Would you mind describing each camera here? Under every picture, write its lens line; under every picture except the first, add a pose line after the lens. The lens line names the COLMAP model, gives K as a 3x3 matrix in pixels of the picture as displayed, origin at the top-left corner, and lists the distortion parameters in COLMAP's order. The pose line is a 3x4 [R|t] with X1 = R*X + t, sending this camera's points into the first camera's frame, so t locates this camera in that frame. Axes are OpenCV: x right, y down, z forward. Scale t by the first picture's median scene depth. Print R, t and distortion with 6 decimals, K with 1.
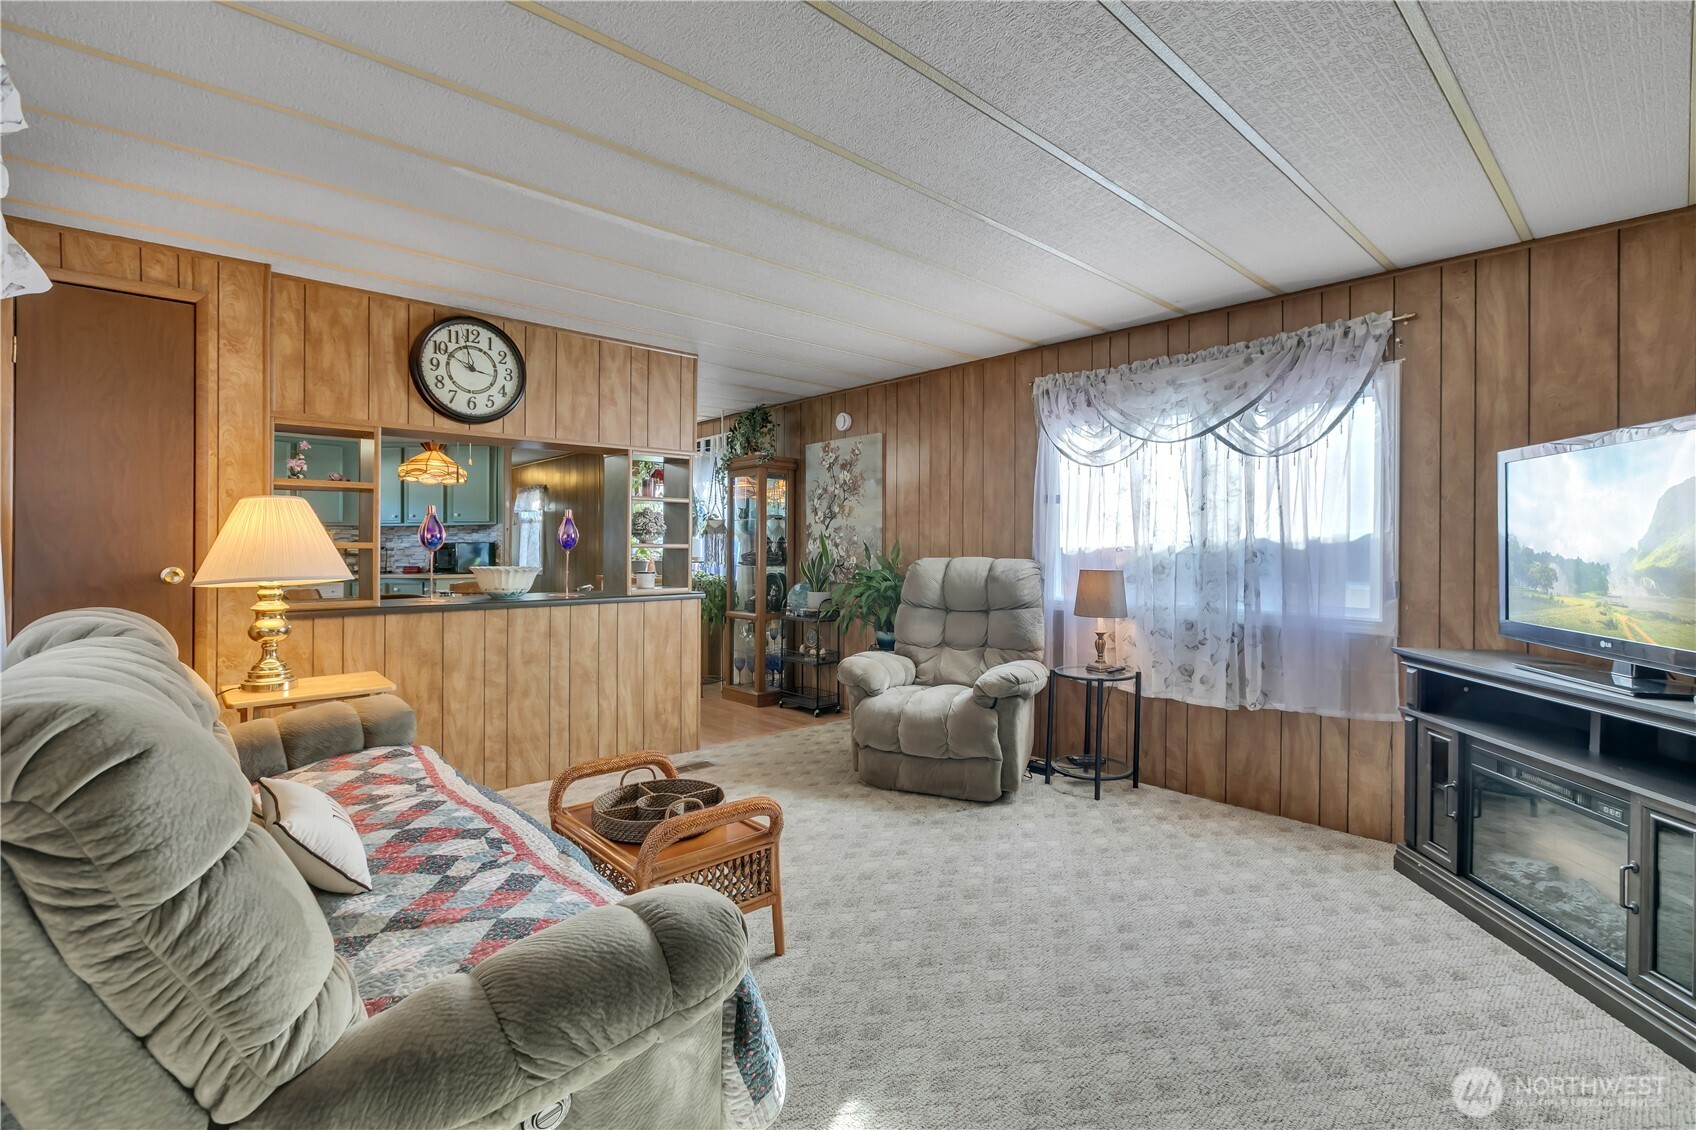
lens RADIAL K [[764.3, 0, 860.9], [0, 764.3, 543.1], [0, 0, 1]] dist [0.001034, 0.000178]
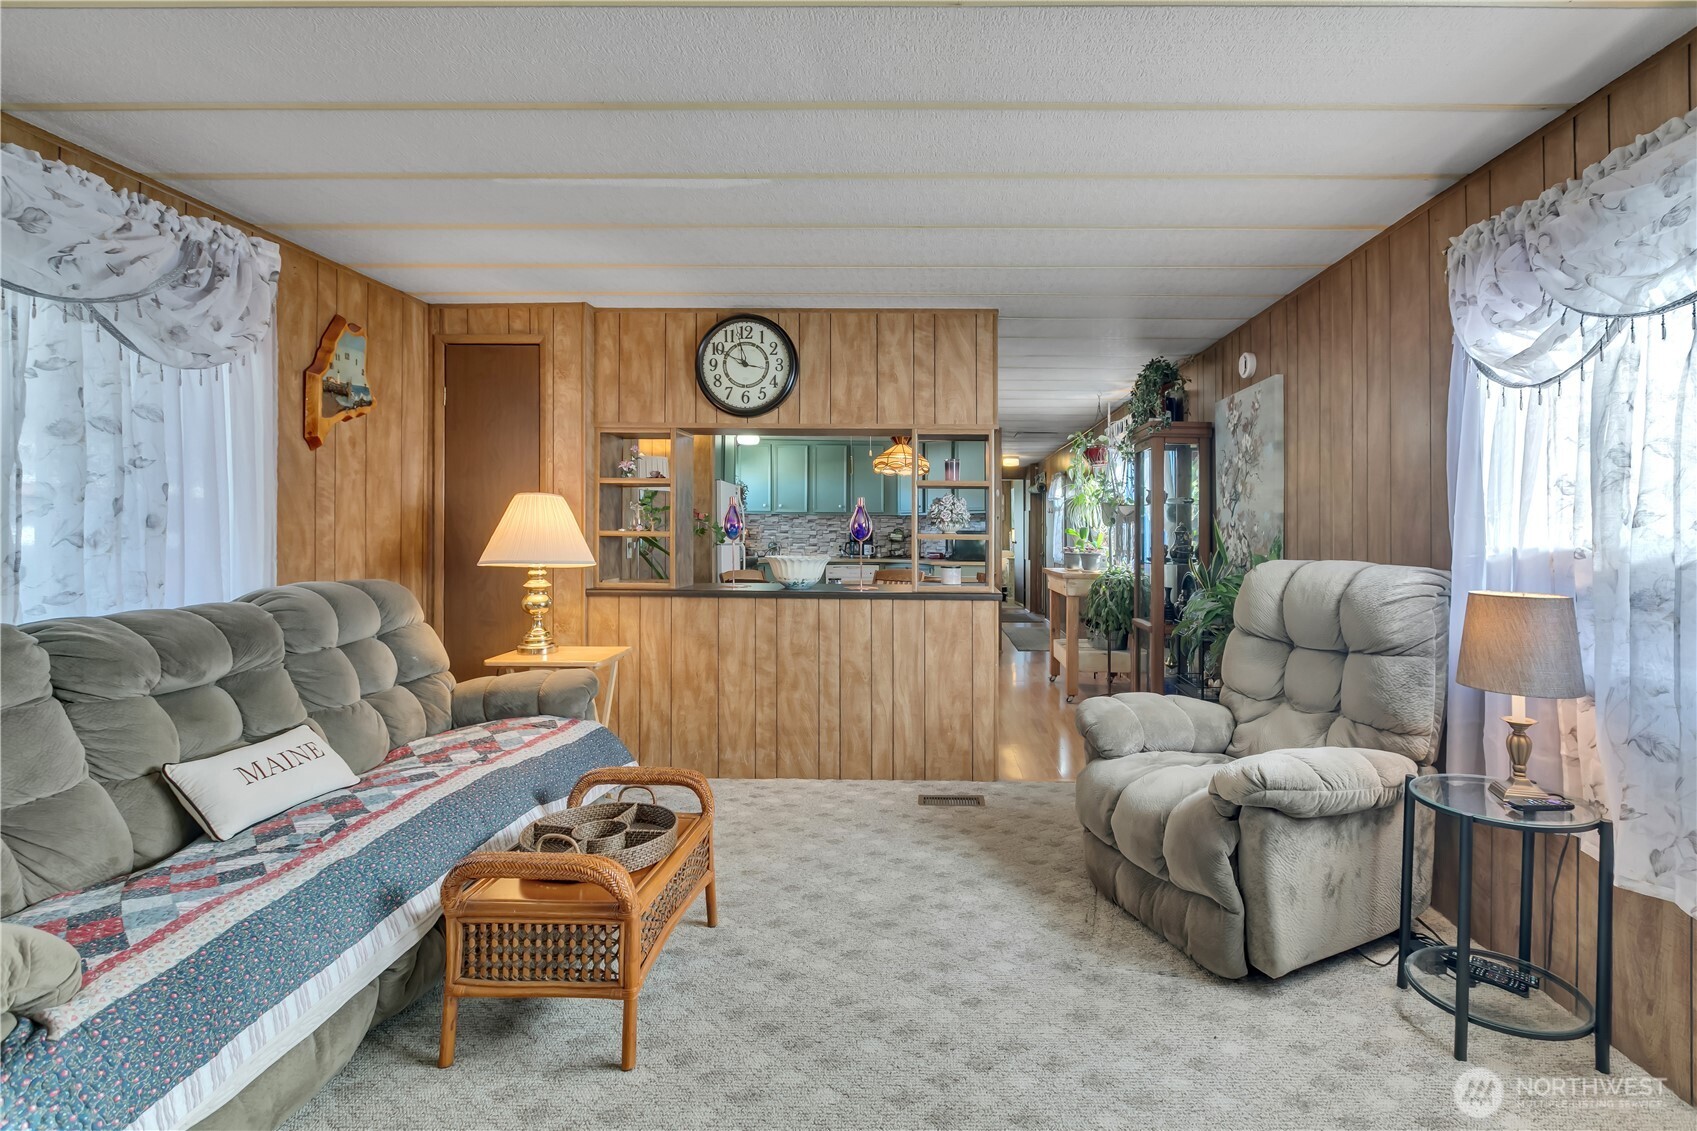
lens RADIAL K [[800.2, 0, 923.1], [0, 800.2, 527.5], [0, 0, 1]] dist [-0.011870, 0.001197]
pose [[0.725563, 0.001754, -0.688153, 0.386255], [-0.005061, 0.999983, -0.002787, -0.005131], [0.688137, 0.005505, 0.725560, 0.361351]]
